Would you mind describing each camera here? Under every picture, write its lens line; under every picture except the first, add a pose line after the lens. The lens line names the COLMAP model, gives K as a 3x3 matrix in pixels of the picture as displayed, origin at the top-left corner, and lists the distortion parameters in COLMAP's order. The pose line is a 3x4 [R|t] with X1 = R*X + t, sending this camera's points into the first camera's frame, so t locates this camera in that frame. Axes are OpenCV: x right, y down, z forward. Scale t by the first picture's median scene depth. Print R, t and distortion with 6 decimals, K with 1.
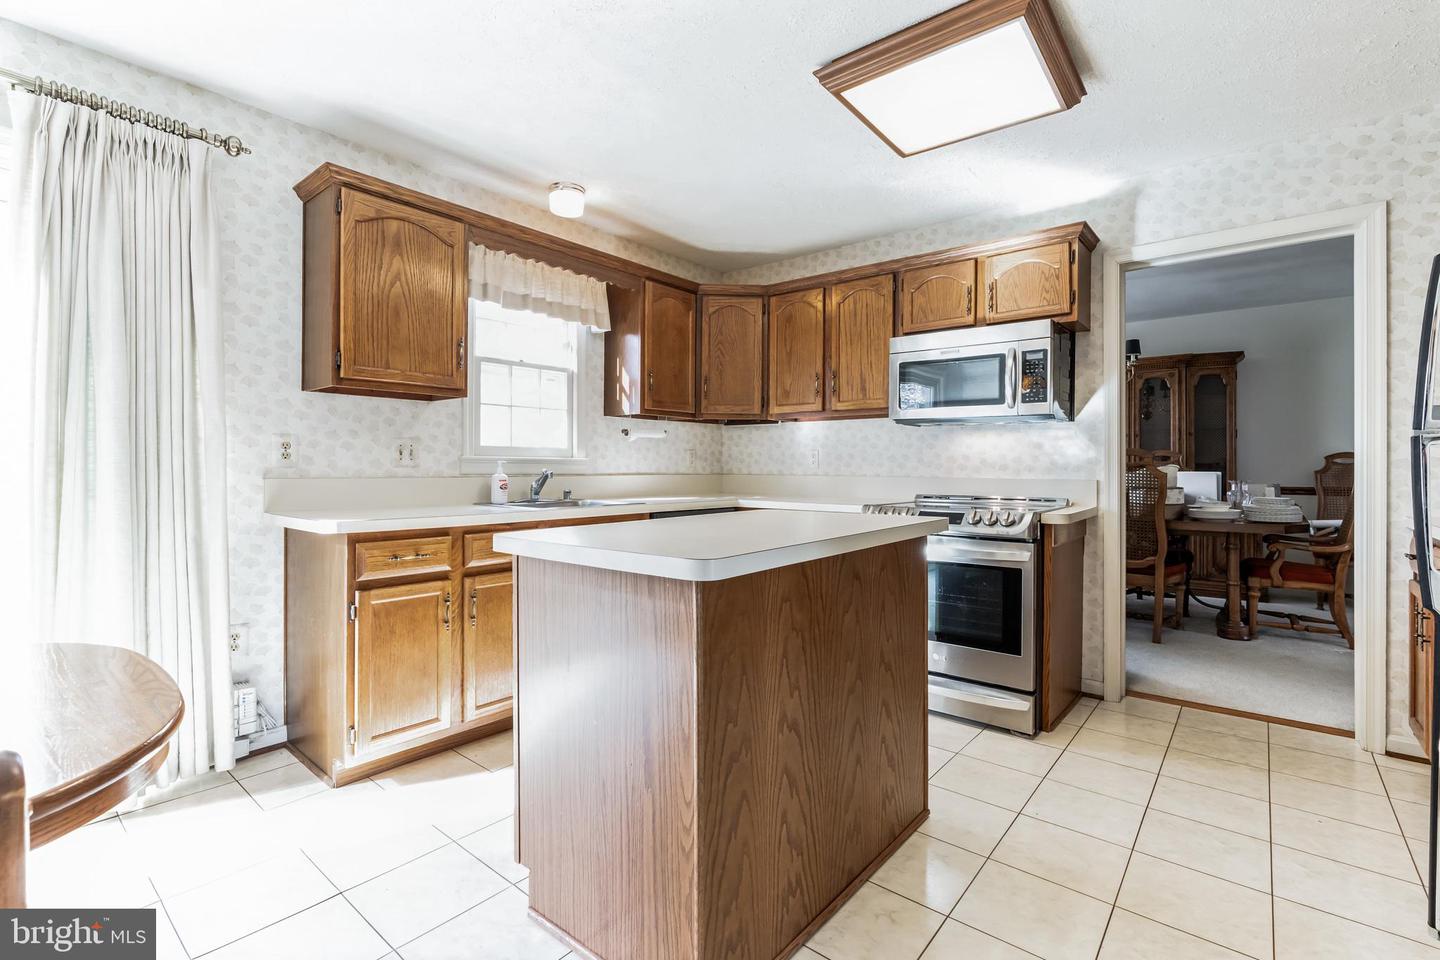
lens RADIAL K [[648.1, 0, 719.7], [0, 648.1, 470.3], [0, 0, 1]] dist [-0.017873, 0.000326]
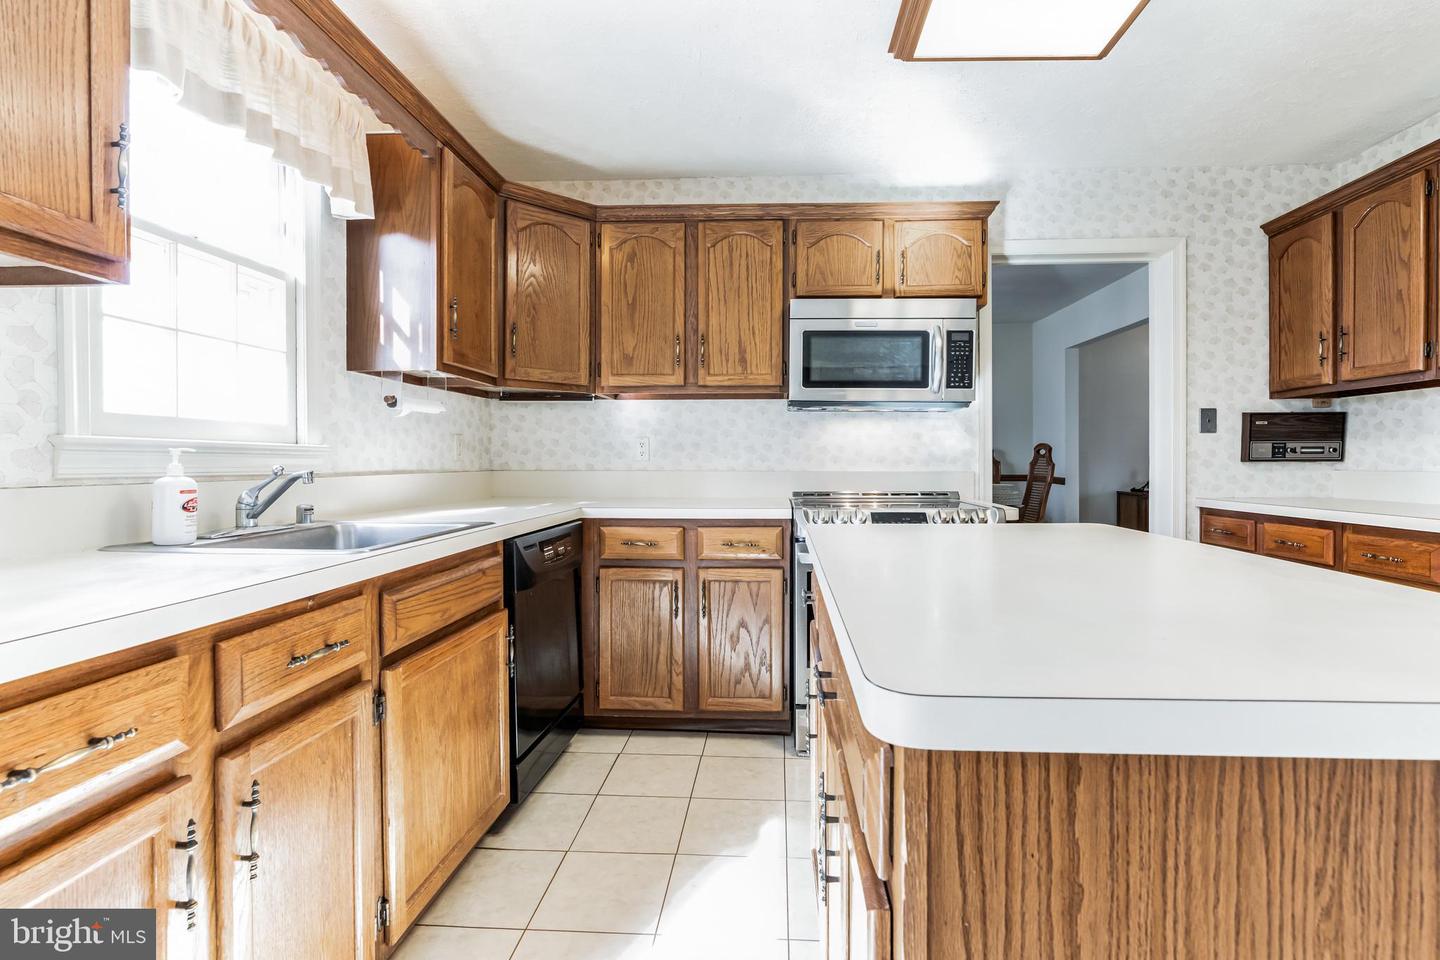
lens RADIAL K [[648.1, 0, 727.7], [0, 648.1, 469.9], [0, 0, 1]] dist [-0.017873, 0.000326]
pose [[0.801874, -0.012878, 0.597354, -0.278016], [0.006974, 0.999901, 0.012195, -0.002003], [-0.597452, -0.005613, 0.801885, 0.391891]]
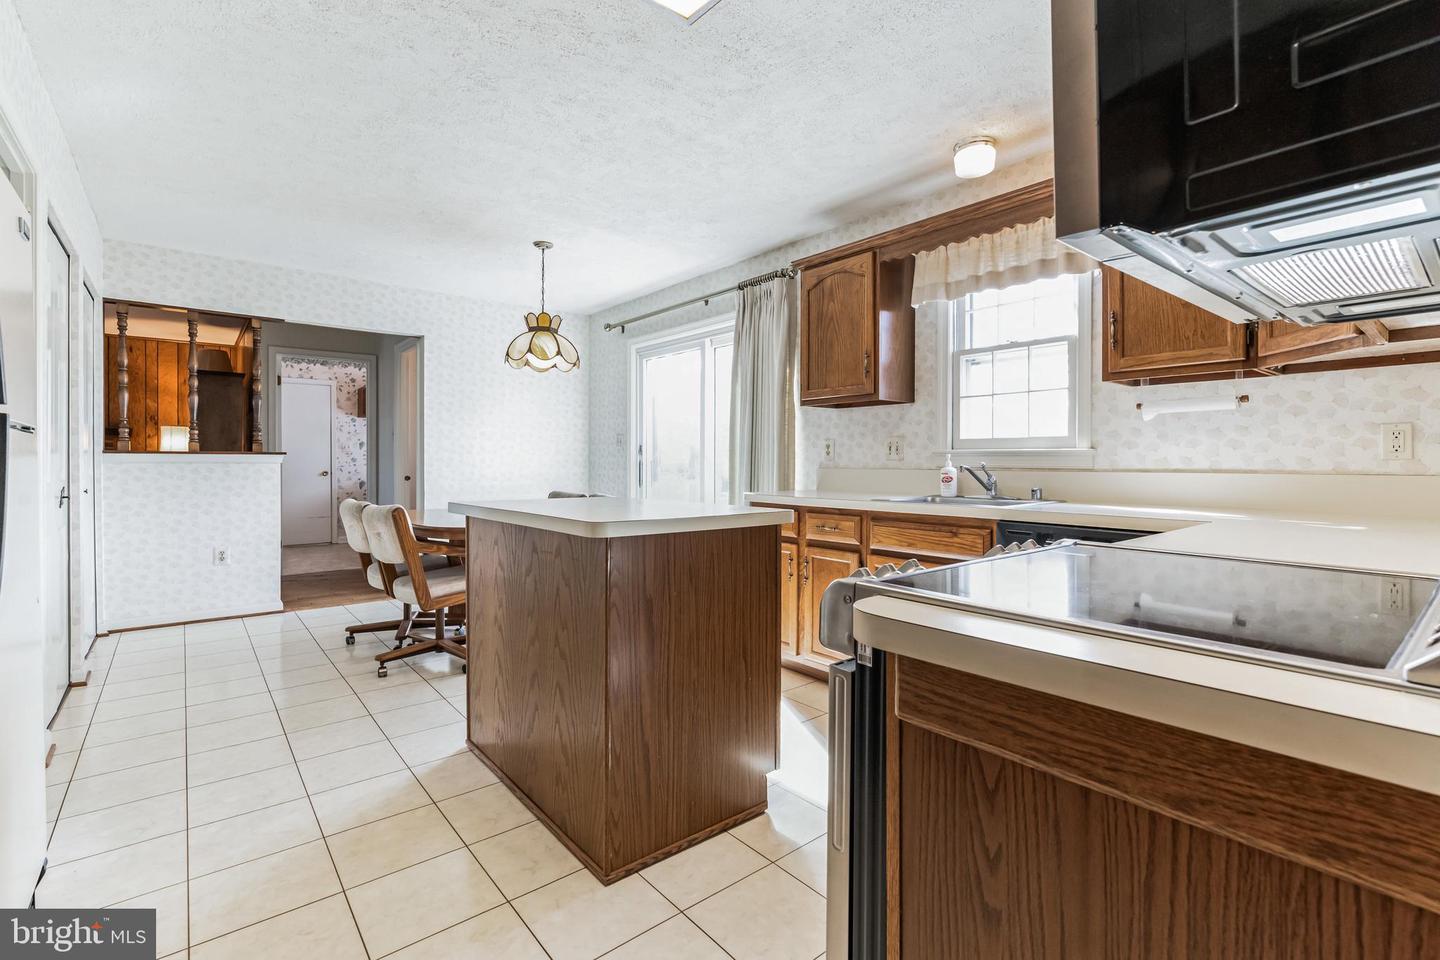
lens RADIAL K [[648.1, 0, 719.4], [0, 648.1, 470.5], [0, 0, 1]] dist [-0.017873, 0.000326]
pose [[-0.180177, 0.001638, -0.983633, 0.654481], [-0.016745, 0.999849, 0.004732, 0.011469], [0.983492, 0.017323, -0.180123, 0.771503]]
